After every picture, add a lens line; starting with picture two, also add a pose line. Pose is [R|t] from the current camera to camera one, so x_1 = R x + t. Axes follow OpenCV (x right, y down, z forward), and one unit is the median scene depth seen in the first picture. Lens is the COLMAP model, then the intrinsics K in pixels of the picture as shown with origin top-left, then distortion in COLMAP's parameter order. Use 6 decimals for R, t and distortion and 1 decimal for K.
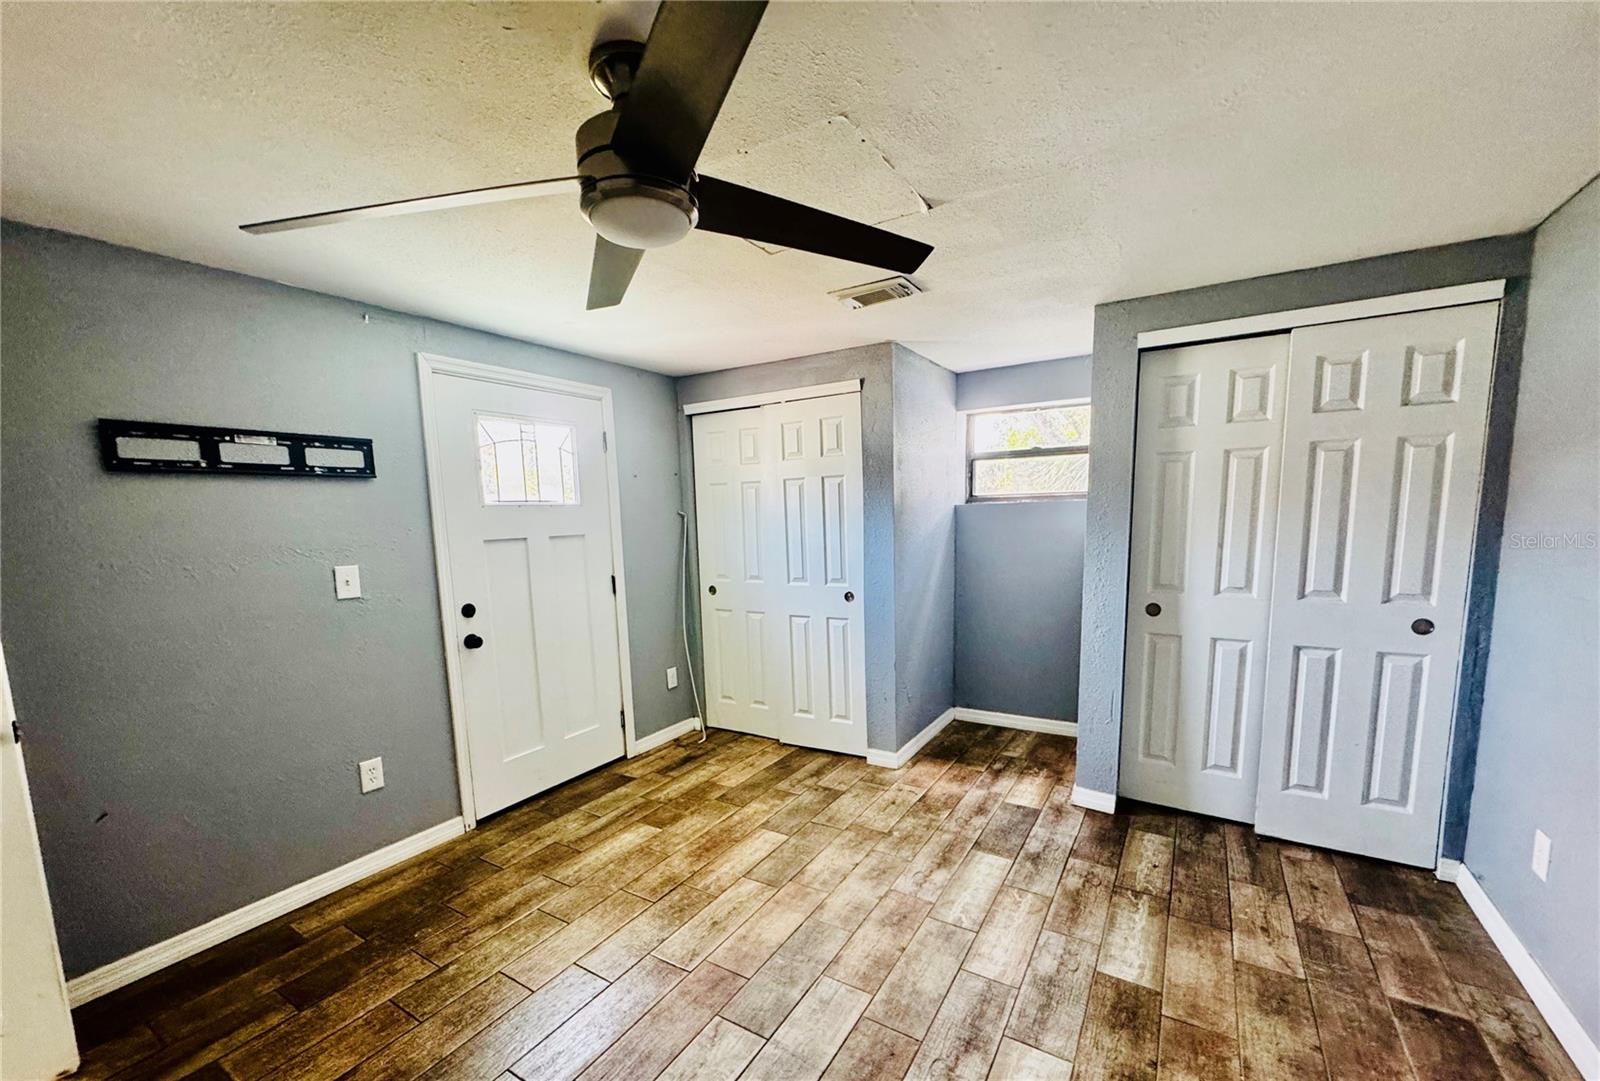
lens RADIAL K [[636.3, 0, 803.4], [0, 636.3, 599.8], [0, 0, 1]] dist [-0.001226, 0.000158]
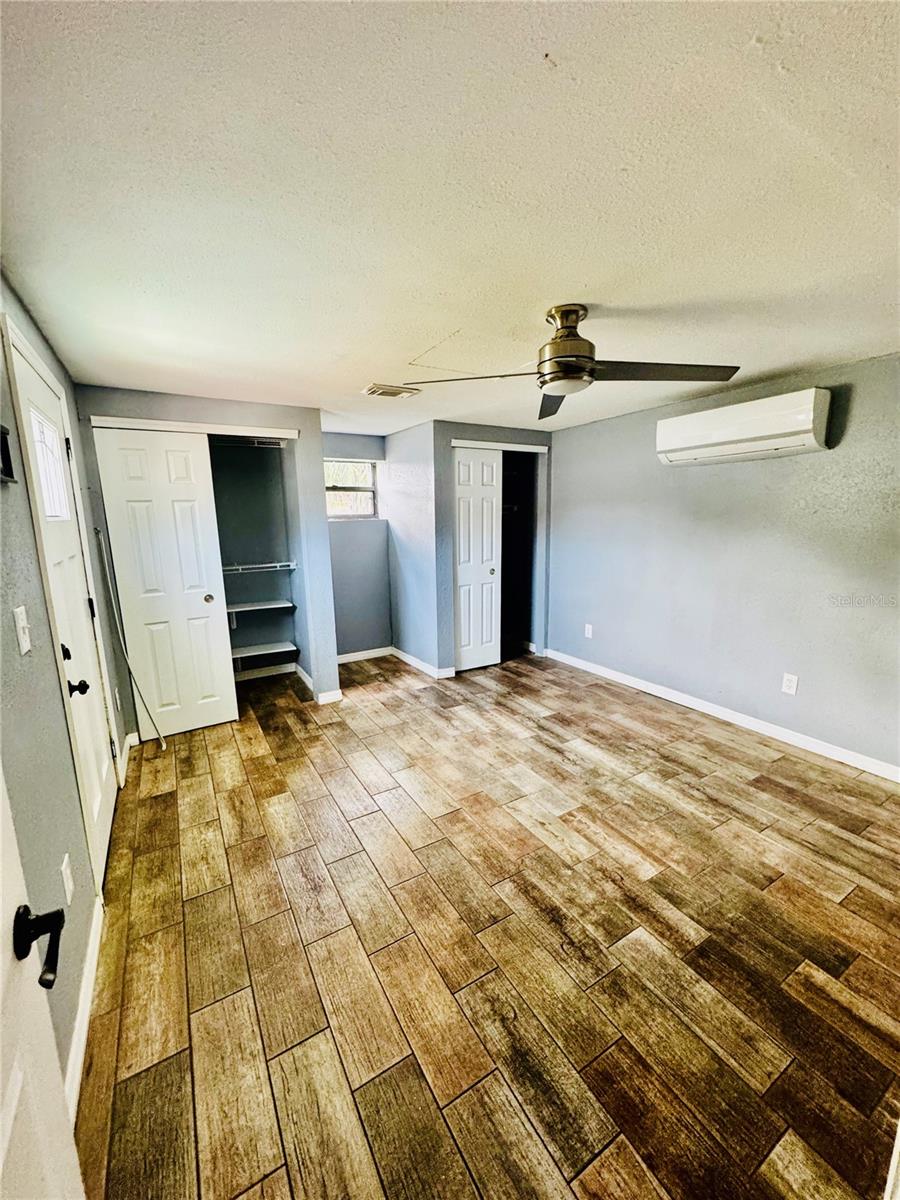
lens RADIAL K [[478.1, 0, 450.0], [0, 478.1, 600.0], [0, 0, 1]] dist [-0.002190, 0.000380]
pose [[0.466930, -0.140048, 0.873134, -0.816816], [0.123065, 0.988062, 0.092670, -0.045179], [-0.875689, 0.064182, 0.478591, 0.272545]]
